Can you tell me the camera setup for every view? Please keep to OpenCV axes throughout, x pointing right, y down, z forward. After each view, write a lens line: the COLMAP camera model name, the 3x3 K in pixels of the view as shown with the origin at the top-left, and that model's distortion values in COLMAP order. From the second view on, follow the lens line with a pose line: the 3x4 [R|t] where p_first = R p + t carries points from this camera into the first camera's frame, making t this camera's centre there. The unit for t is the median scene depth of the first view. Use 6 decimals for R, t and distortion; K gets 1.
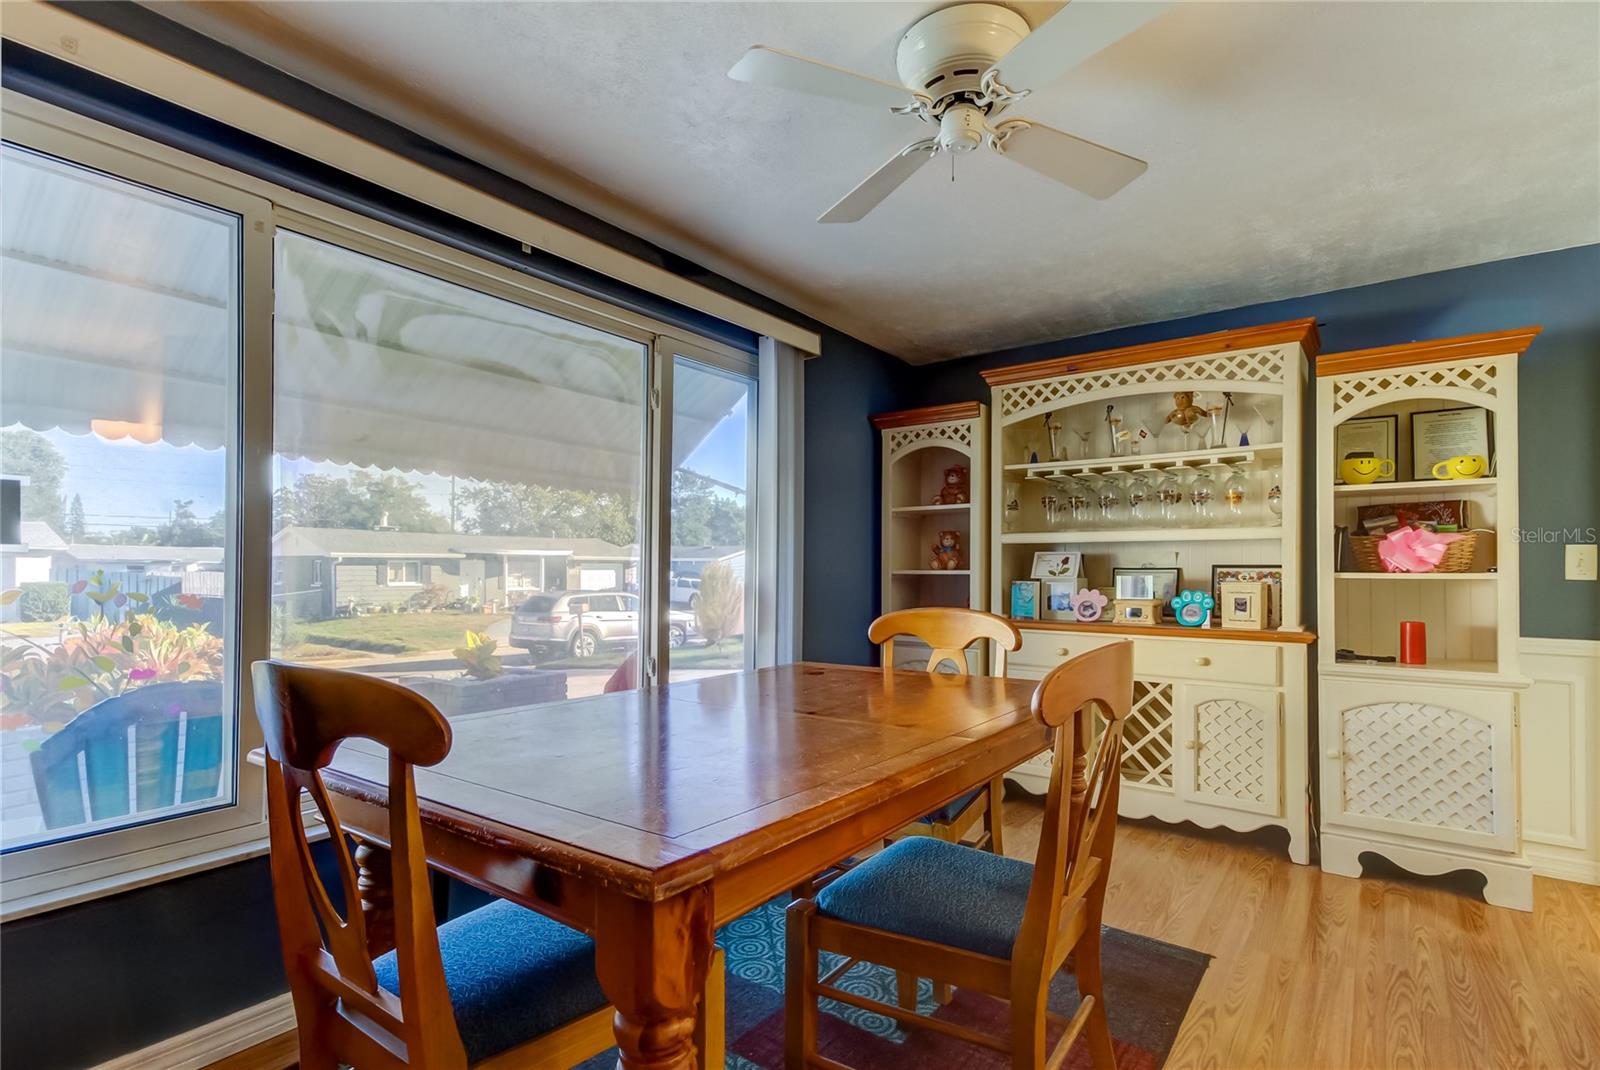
lens RADIAL K [[772.8, 0, 799.9], [0, 772.8, 549.4], [0, 0, 1]] dist [0.017950, 0.000930]
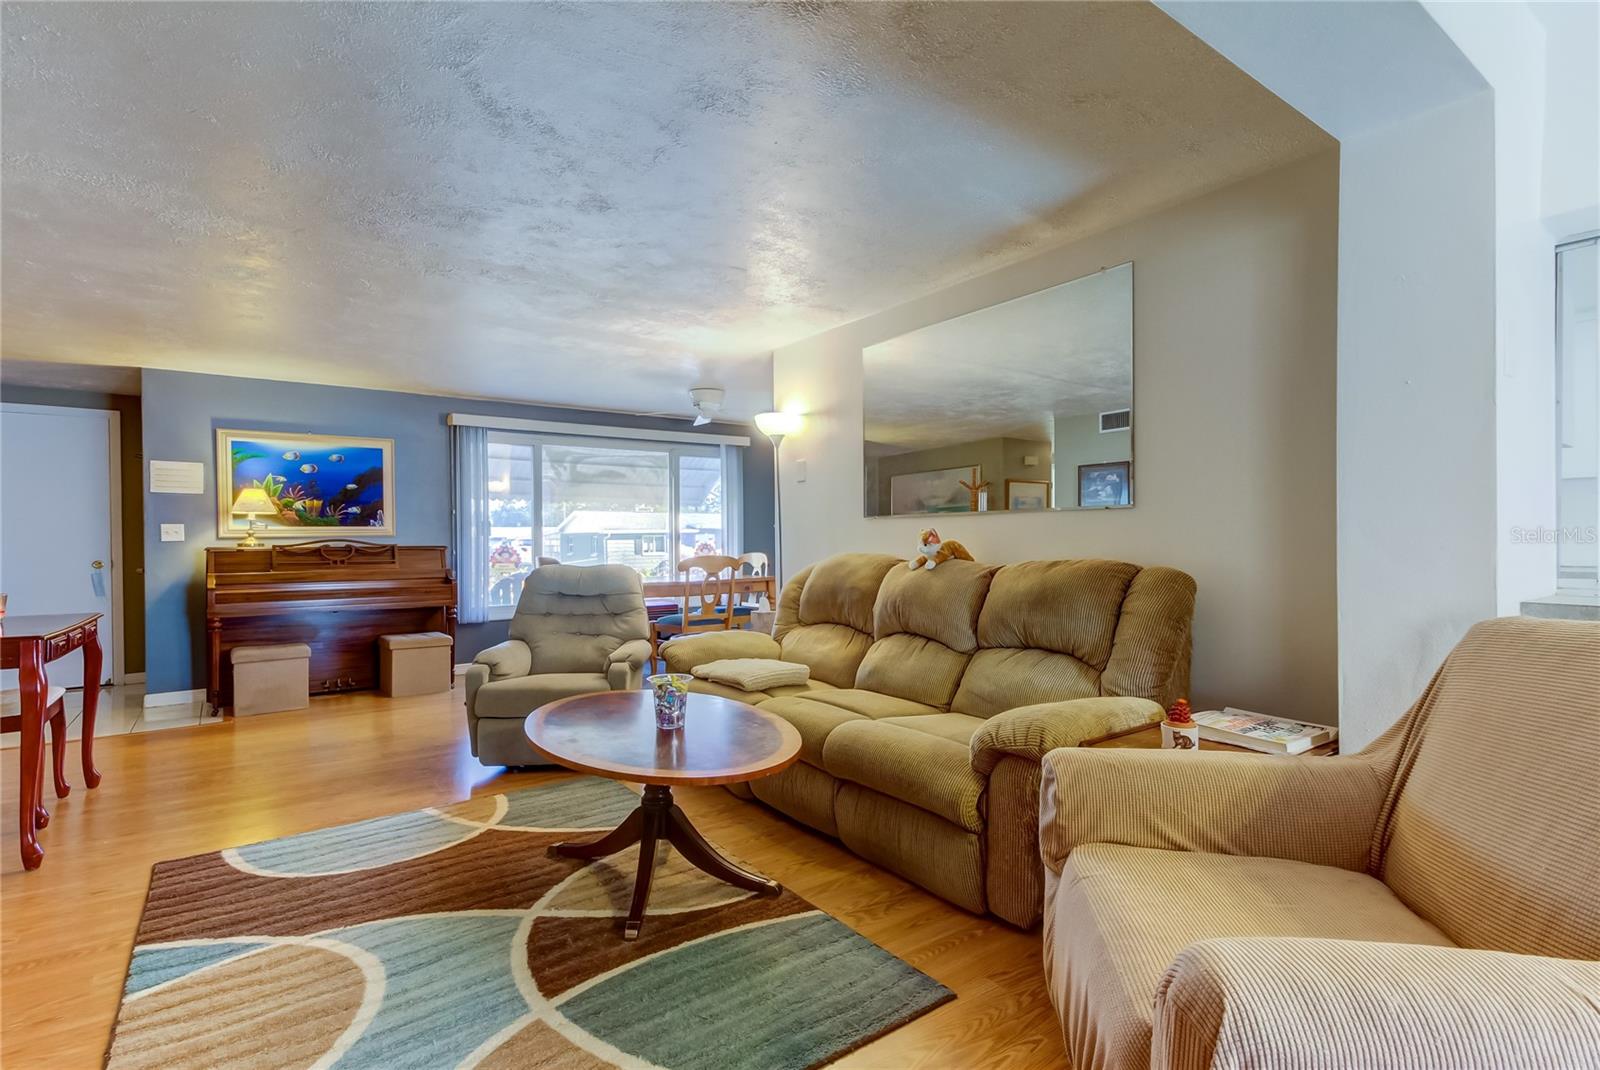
lens RADIAL K [[772.8, 0, 815.4], [0, 772.8, 537.1], [0, 0, 1]] dist [0.017950, 0.000930]
pose [[0.958822, -0.008754, -0.283871, 0.112781], [0.014759, 0.999710, 0.019019, -0.002802], [0.283623, -0.022426, 0.958674, -0.151237]]
